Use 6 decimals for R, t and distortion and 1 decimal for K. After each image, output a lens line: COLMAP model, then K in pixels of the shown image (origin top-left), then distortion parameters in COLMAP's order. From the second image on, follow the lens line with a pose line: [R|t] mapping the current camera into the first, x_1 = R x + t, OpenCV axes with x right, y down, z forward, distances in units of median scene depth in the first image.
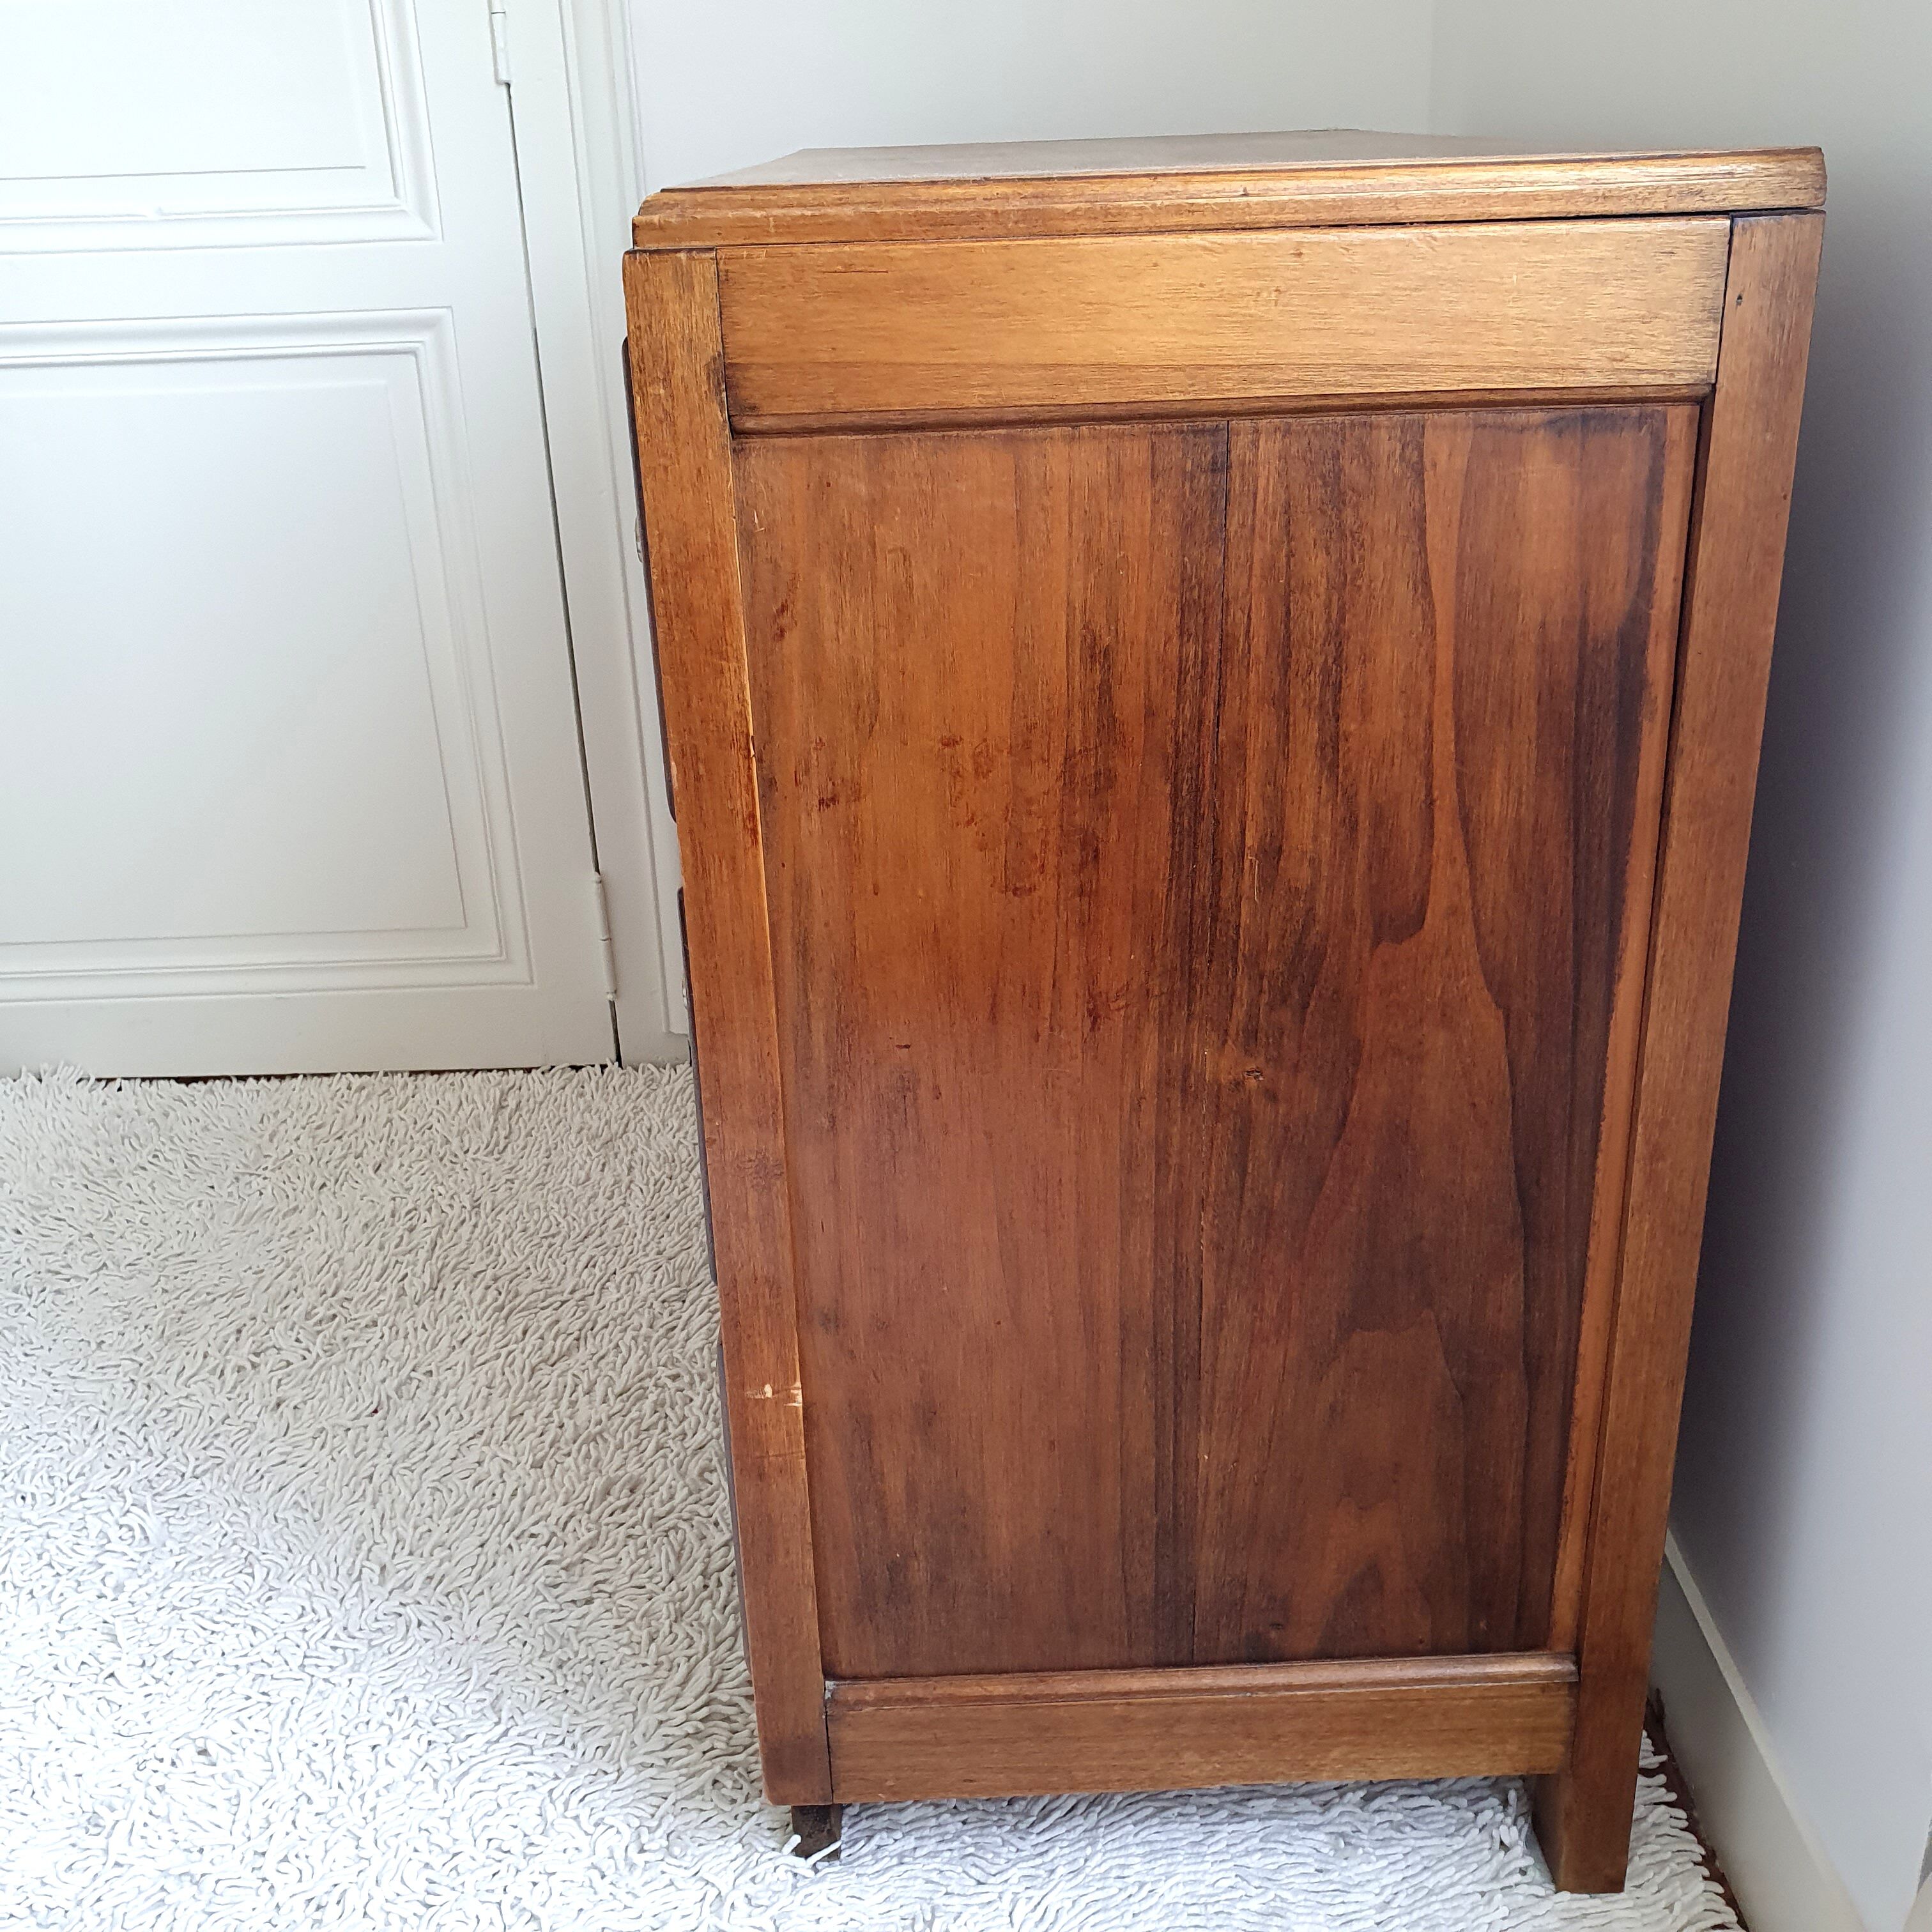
lens RADIAL K [[2152.7, 0, 966.0], [0, 2152.7, 966.0], [0, 0, 1]] dist [0.166103, -0.593042]
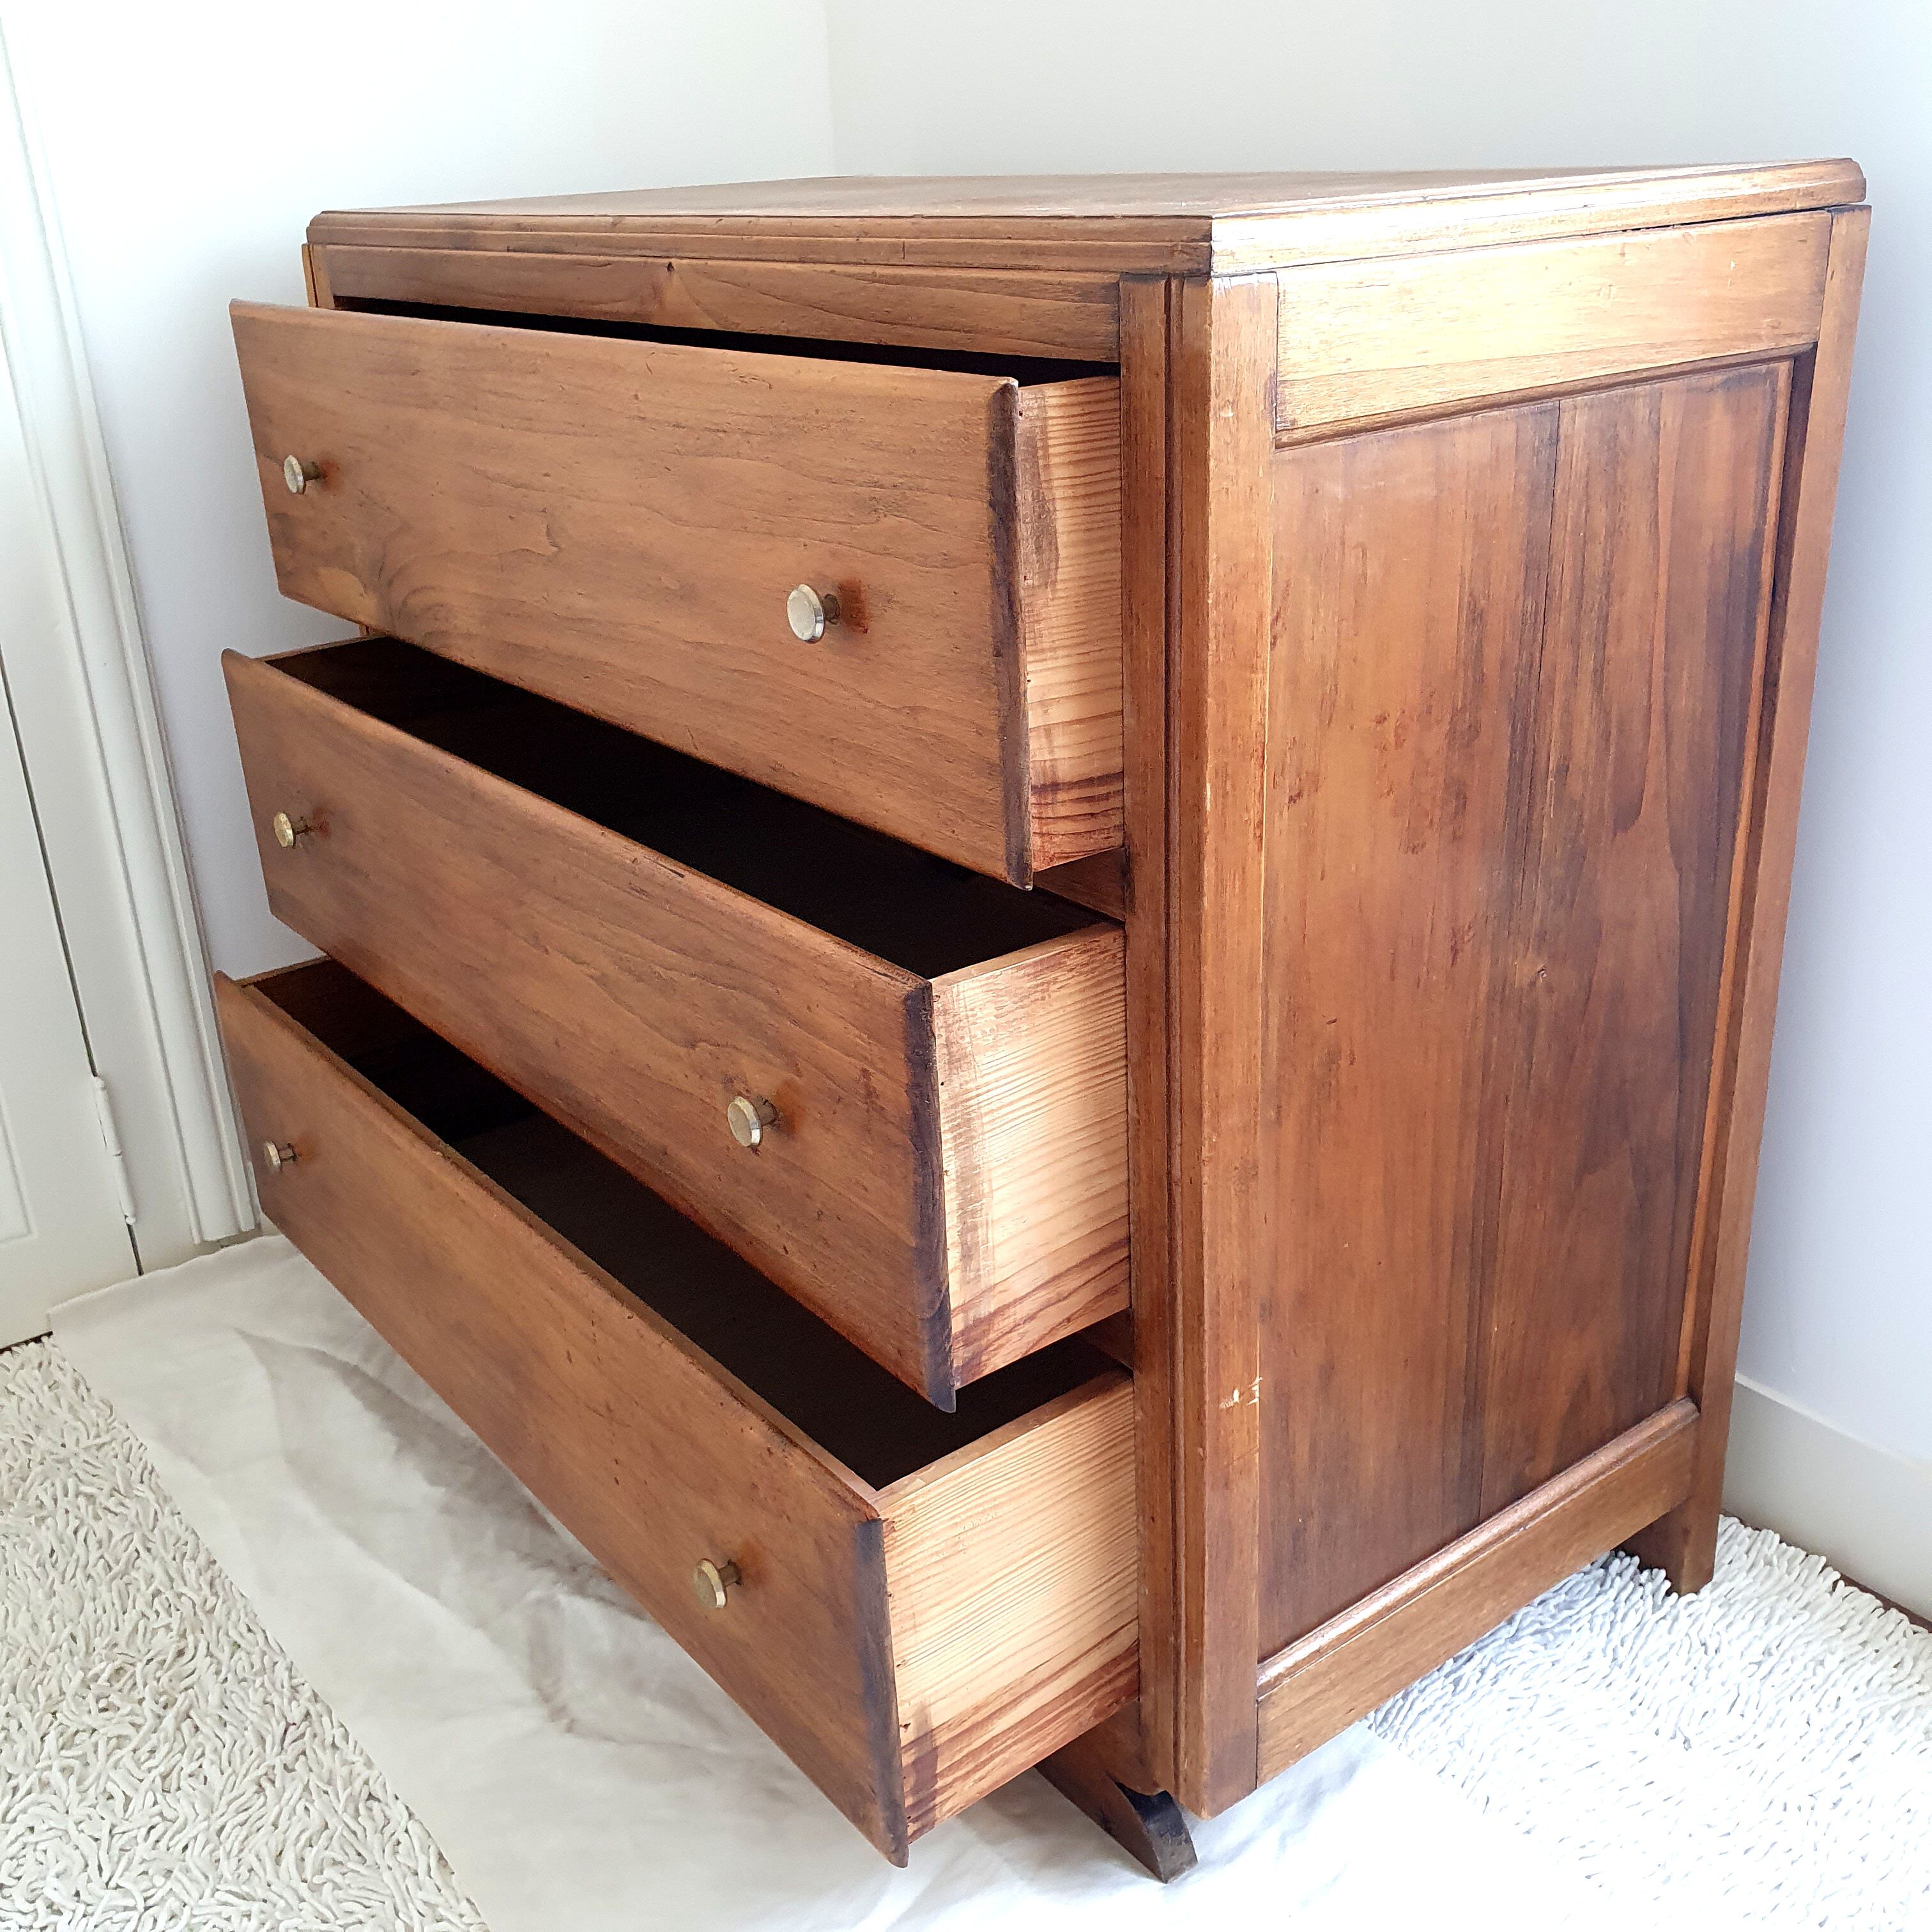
lens RADIAL K [[2121.0, 0, 966.0], [0, 2121.0, 966.0], [0, 0, 1]] dist [0.010940, -0.025620]
pose [[0.801112, -0.227430, 0.553620, -0.774934], [0.247070, 0.968163, 0.040204, -0.077793], [-0.545138, 0.104575, 0.831798, 0.246979]]
